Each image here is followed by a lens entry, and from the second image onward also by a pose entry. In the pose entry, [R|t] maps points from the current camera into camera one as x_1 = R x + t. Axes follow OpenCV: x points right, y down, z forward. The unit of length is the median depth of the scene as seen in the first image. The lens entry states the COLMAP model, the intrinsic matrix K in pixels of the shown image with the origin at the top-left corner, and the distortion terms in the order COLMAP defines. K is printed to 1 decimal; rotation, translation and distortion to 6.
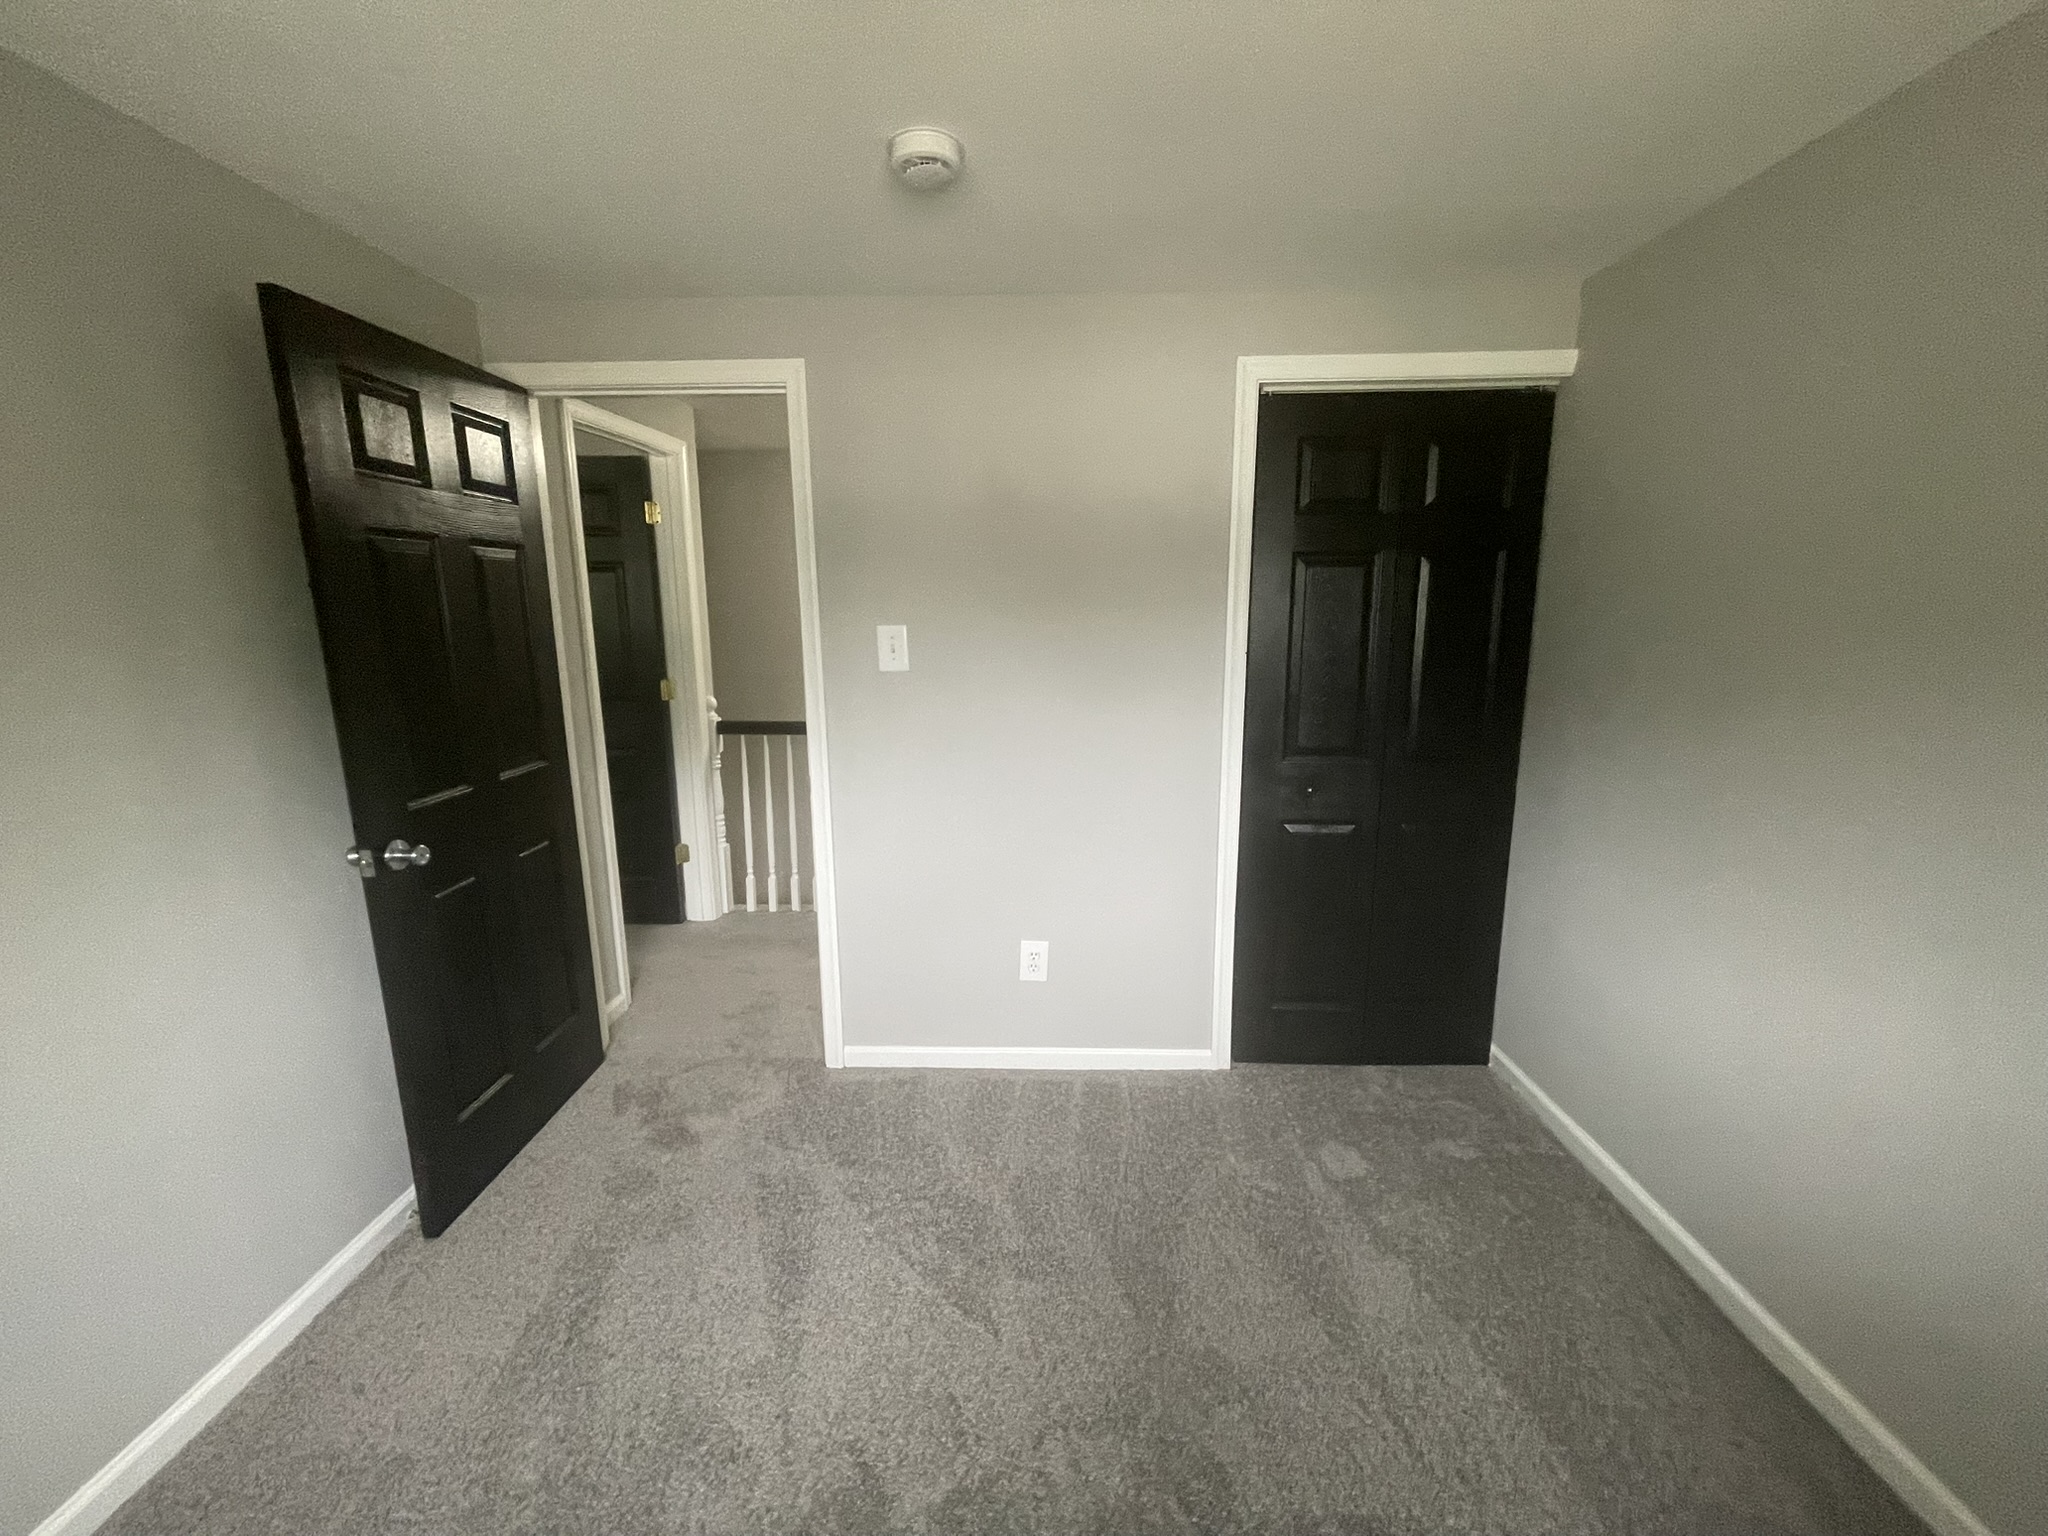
lens RADIAL K [[828.4, 0, 1021.7], [0, 828.4, 762.9], [0, 0, 1]] dist [-0.003104, 0.001198]
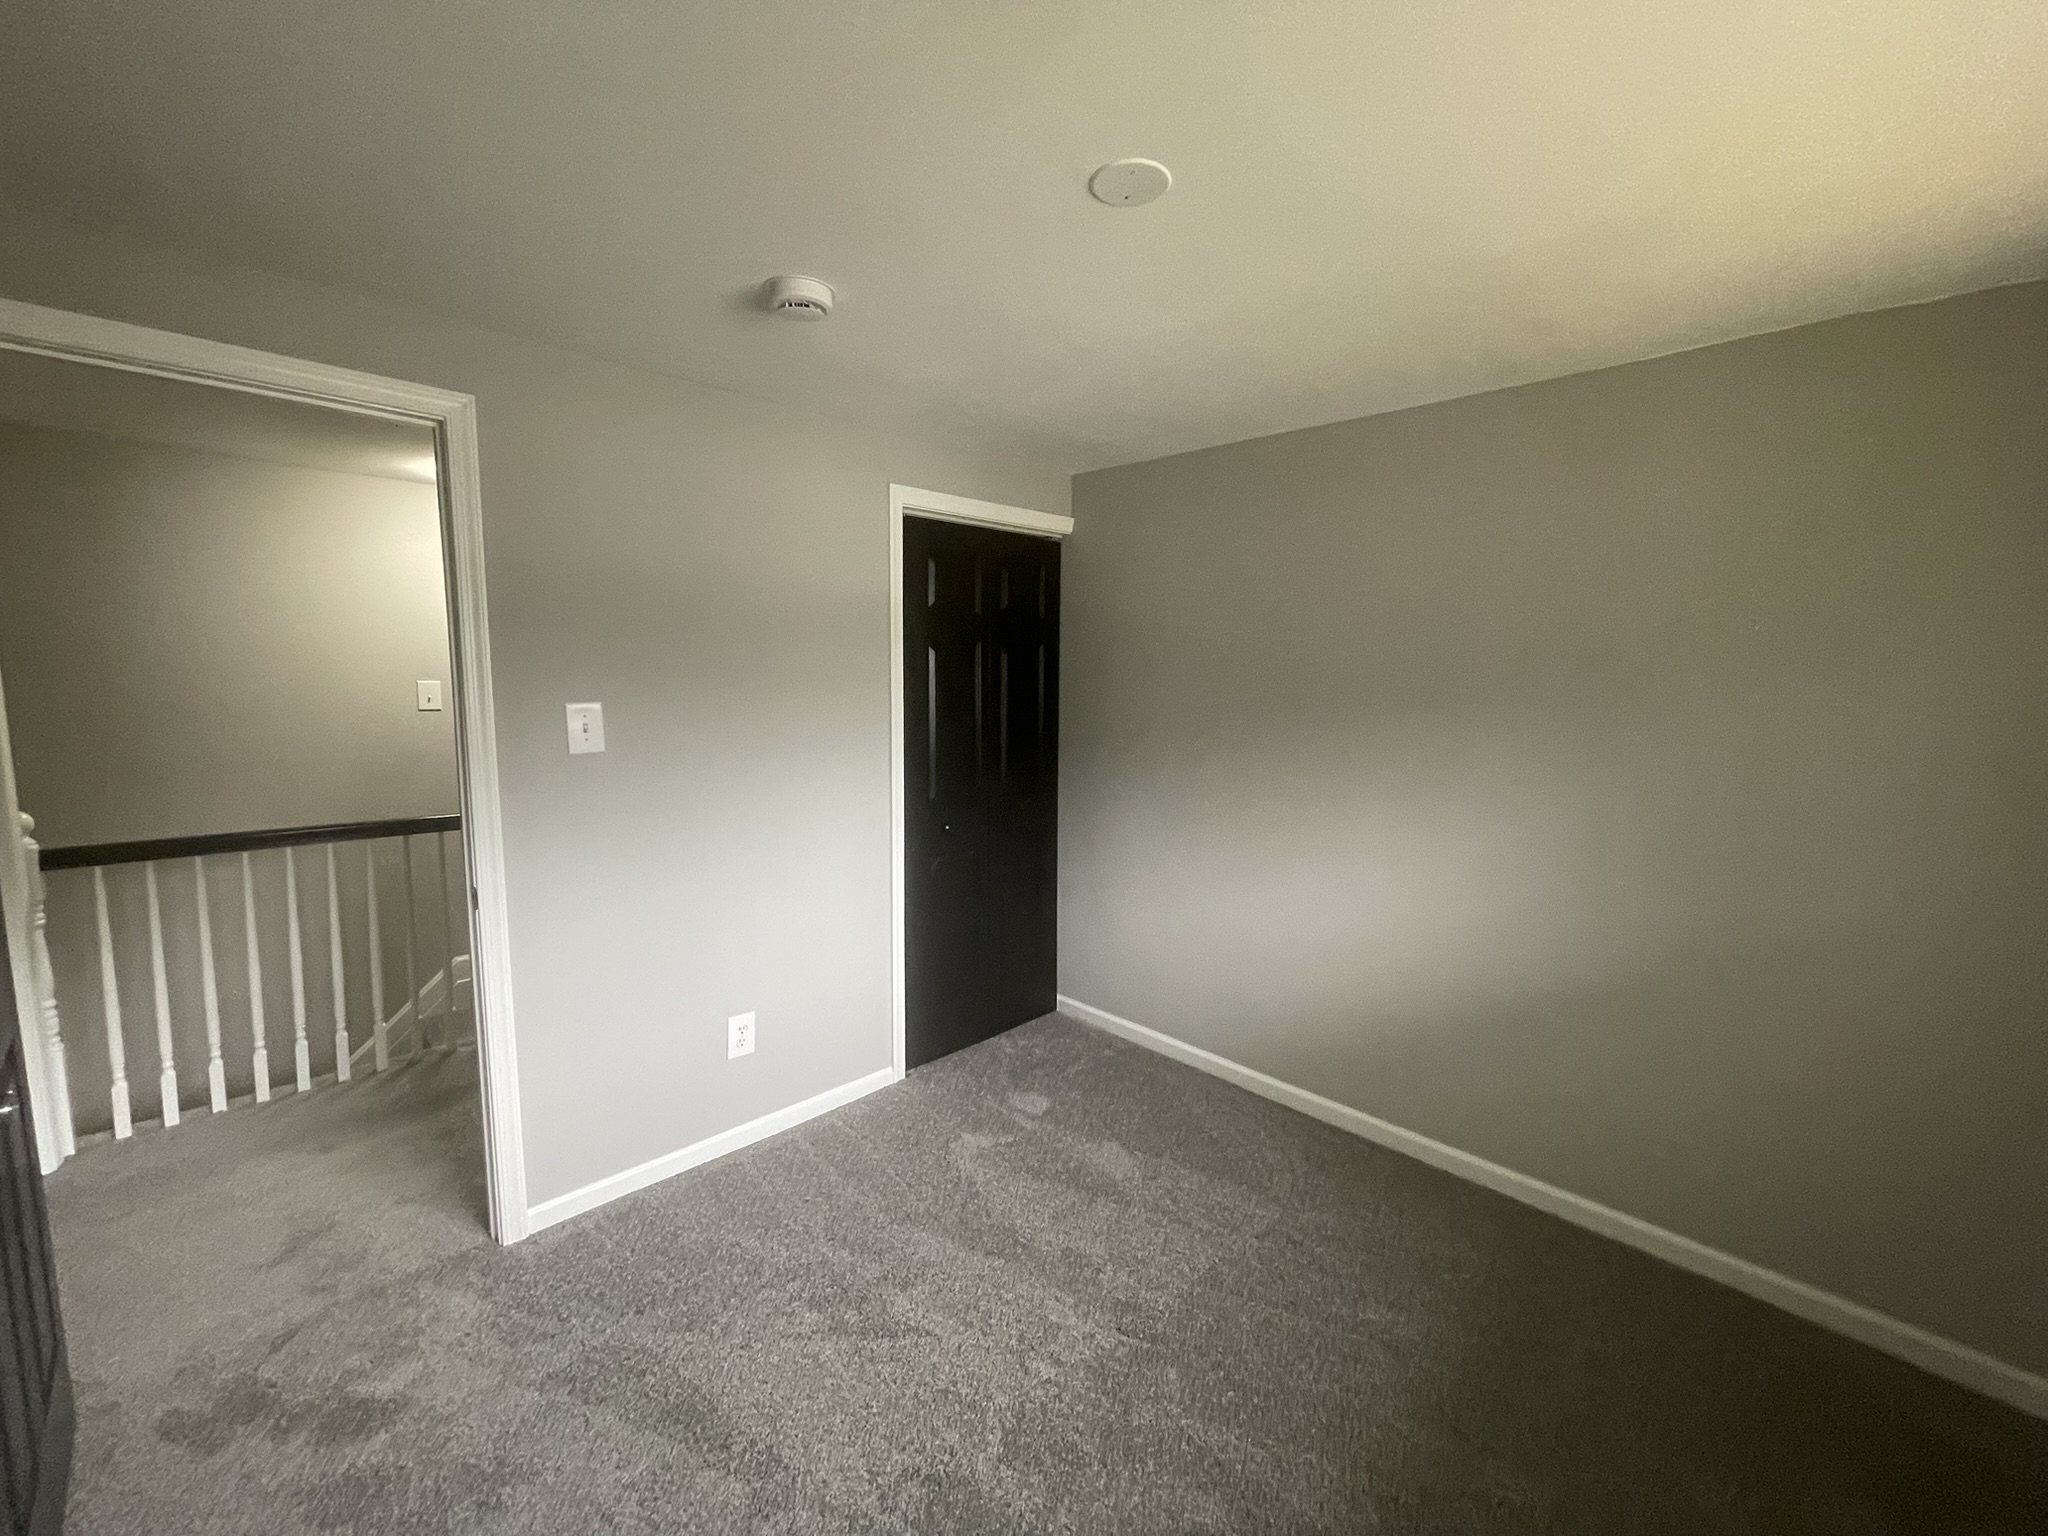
lens RADIAL K [[828.4, 0, 1029.7], [0, 828.4, 764.2], [0, 0, 1]] dist [-0.003104, 0.001198]
pose [[0.689510, -0.067541, 0.721120, -0.470037], [0.116082, 0.993077, -0.017981, -0.027128], [-0.714913, 0.096108, 0.692577, 0.034987]]
